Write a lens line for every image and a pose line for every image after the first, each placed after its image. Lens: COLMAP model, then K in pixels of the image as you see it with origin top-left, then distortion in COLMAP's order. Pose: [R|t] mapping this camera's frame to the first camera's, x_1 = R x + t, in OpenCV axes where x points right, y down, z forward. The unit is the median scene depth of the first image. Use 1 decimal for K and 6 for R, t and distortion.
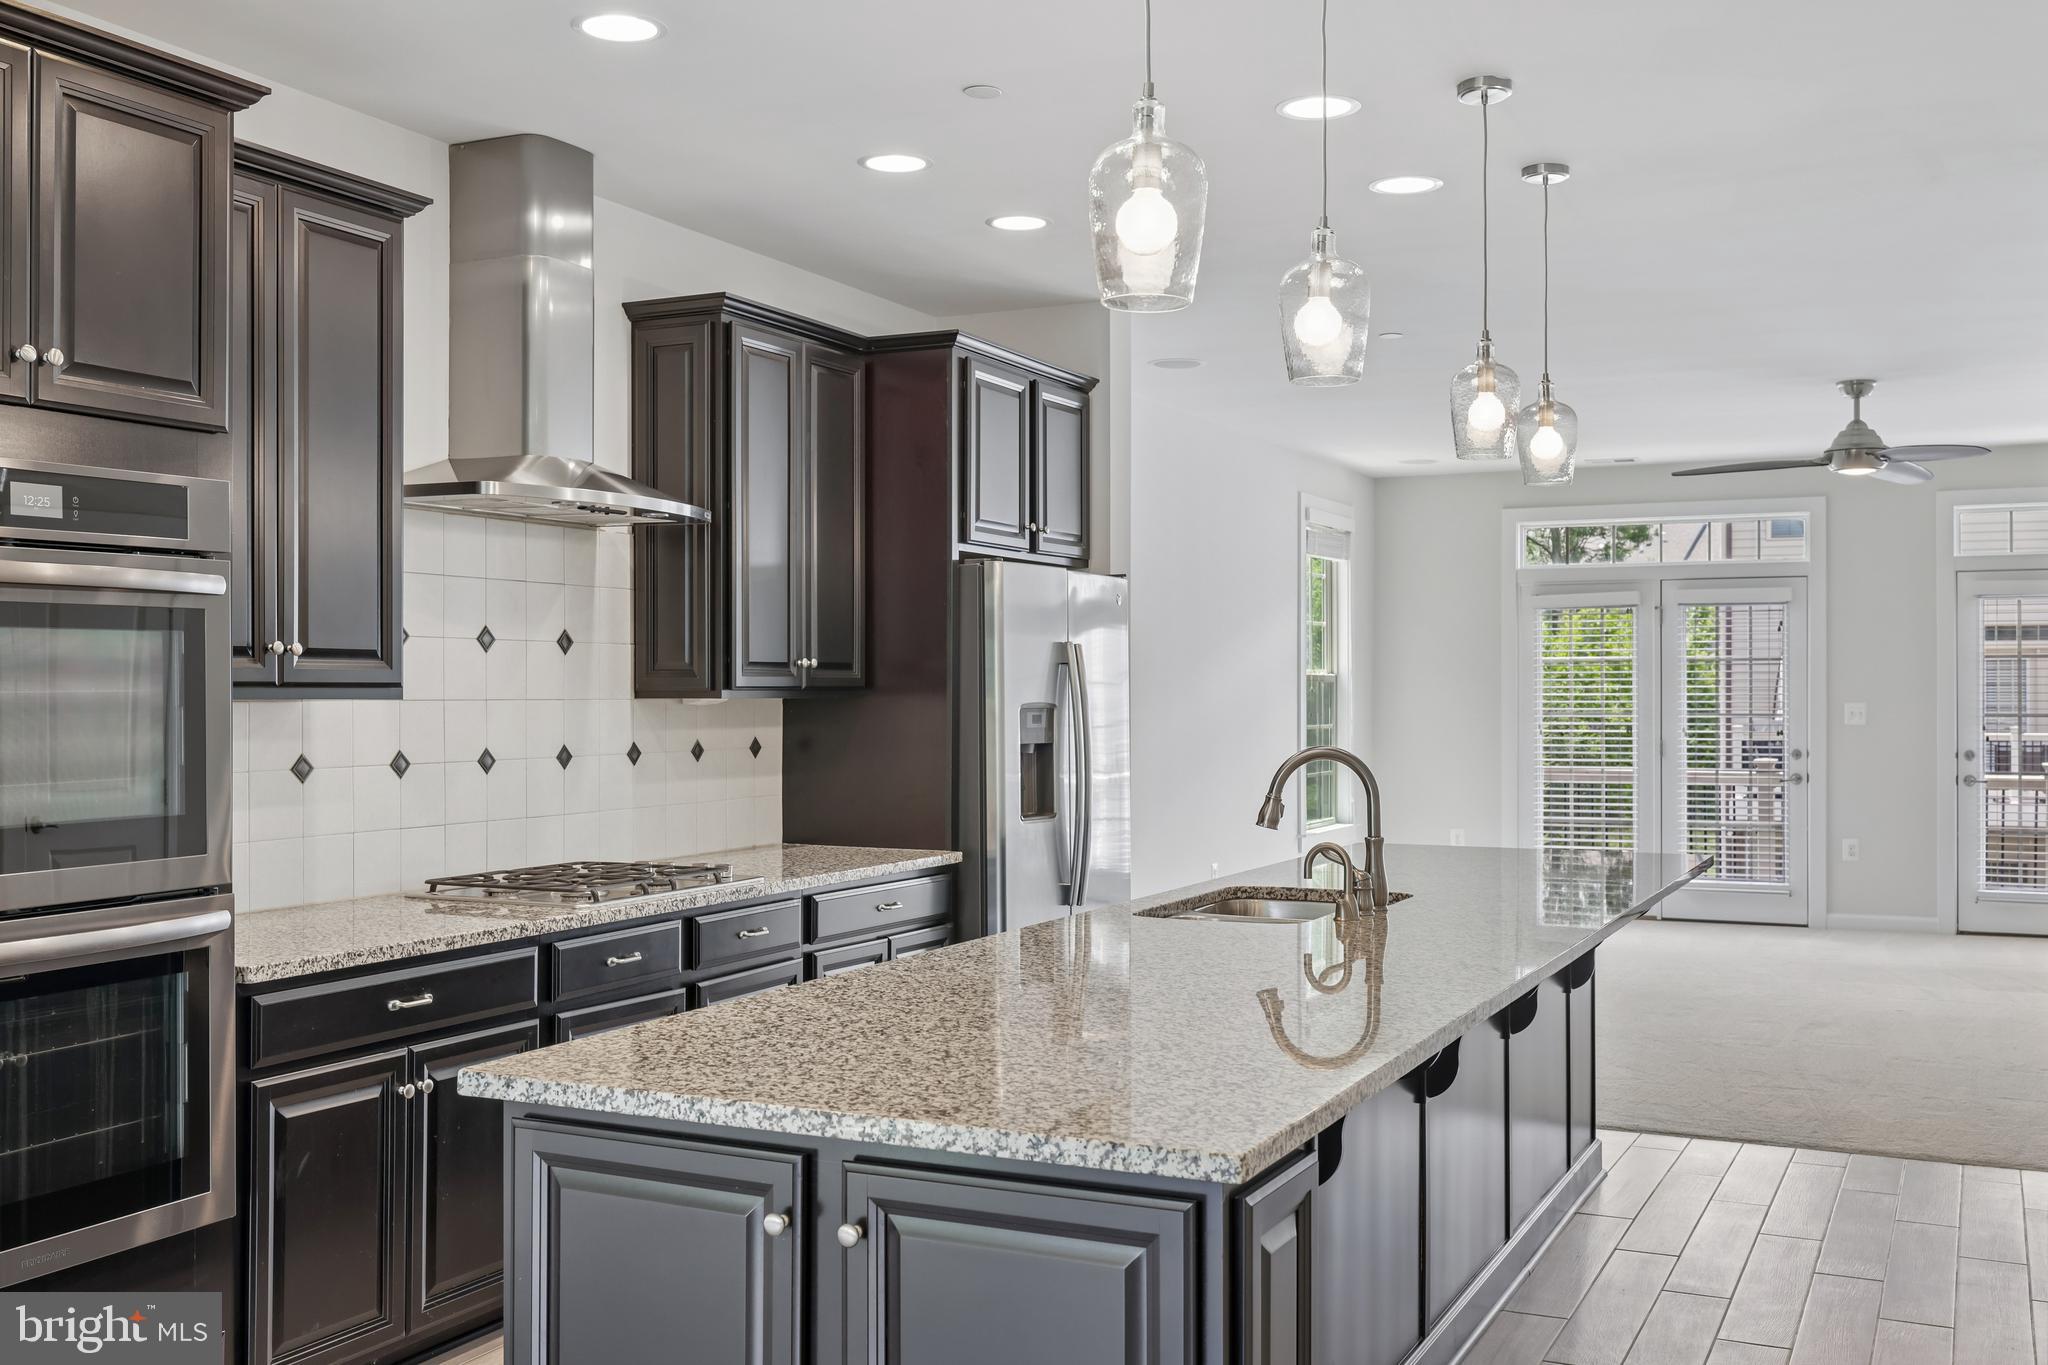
lens RADIAL K [[1995.6, 0, 972.0], [0, 1995.6, 688.6], [0, 0, 1]] dist [-0.004828, 0.012036]
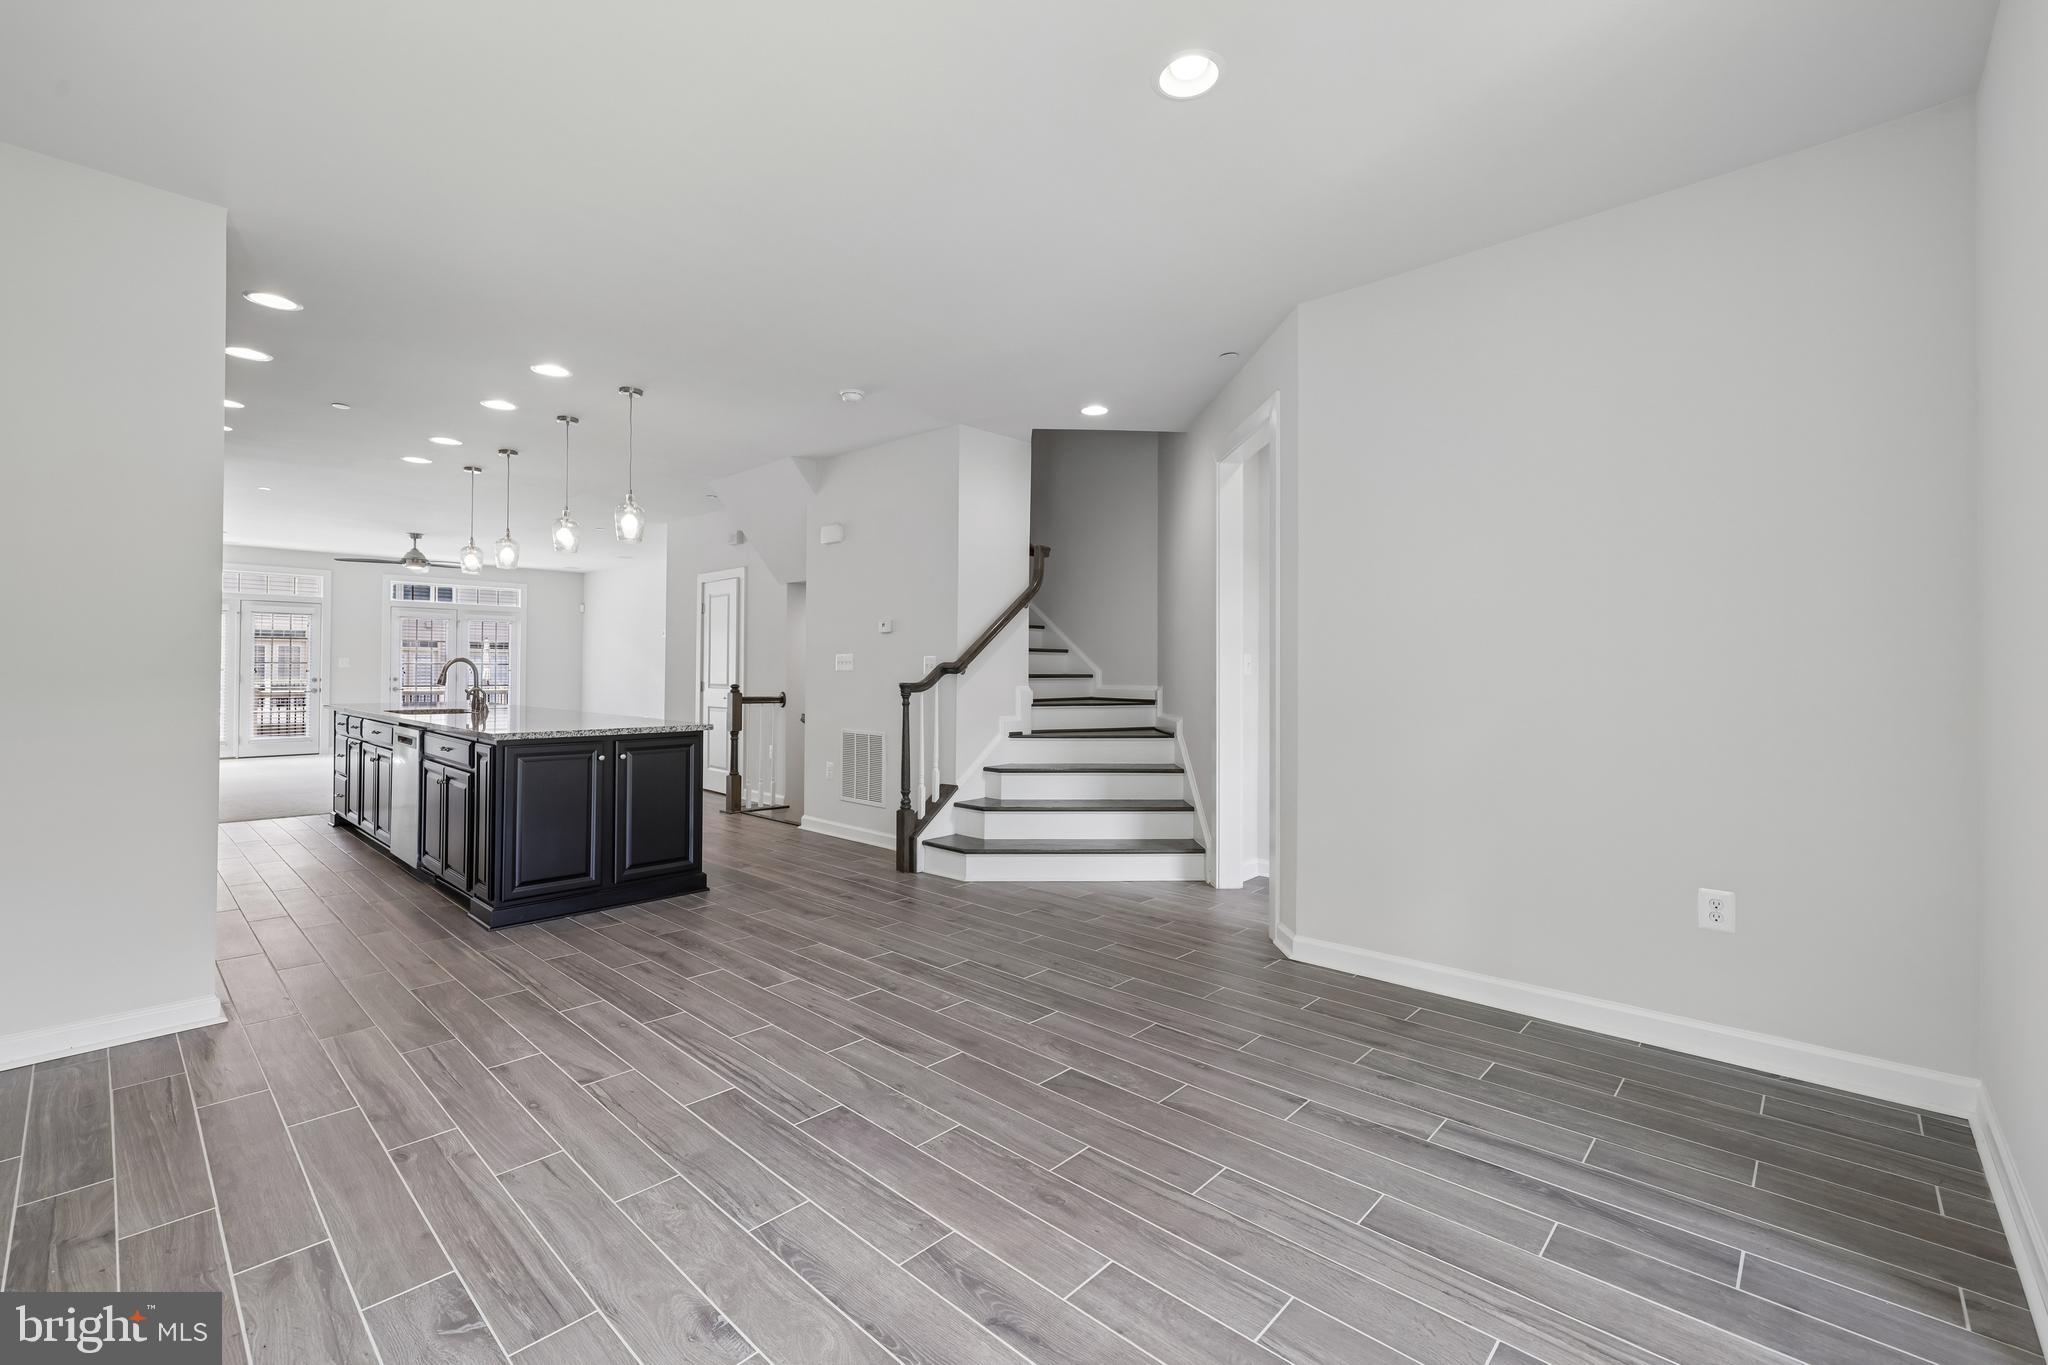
lens RADIAL K [[868.8, 0, 1015.2], [0, 868.8, 661.9], [0, 0, 1]] dist [-0.000449, 0.000209]
pose [[0.282110, 0.012884, 0.959296, -0.677954], [-0.007388, 0.999909, -0.011257, 0.035623], [-0.959354, -0.003911, 0.282179, -0.139718]]
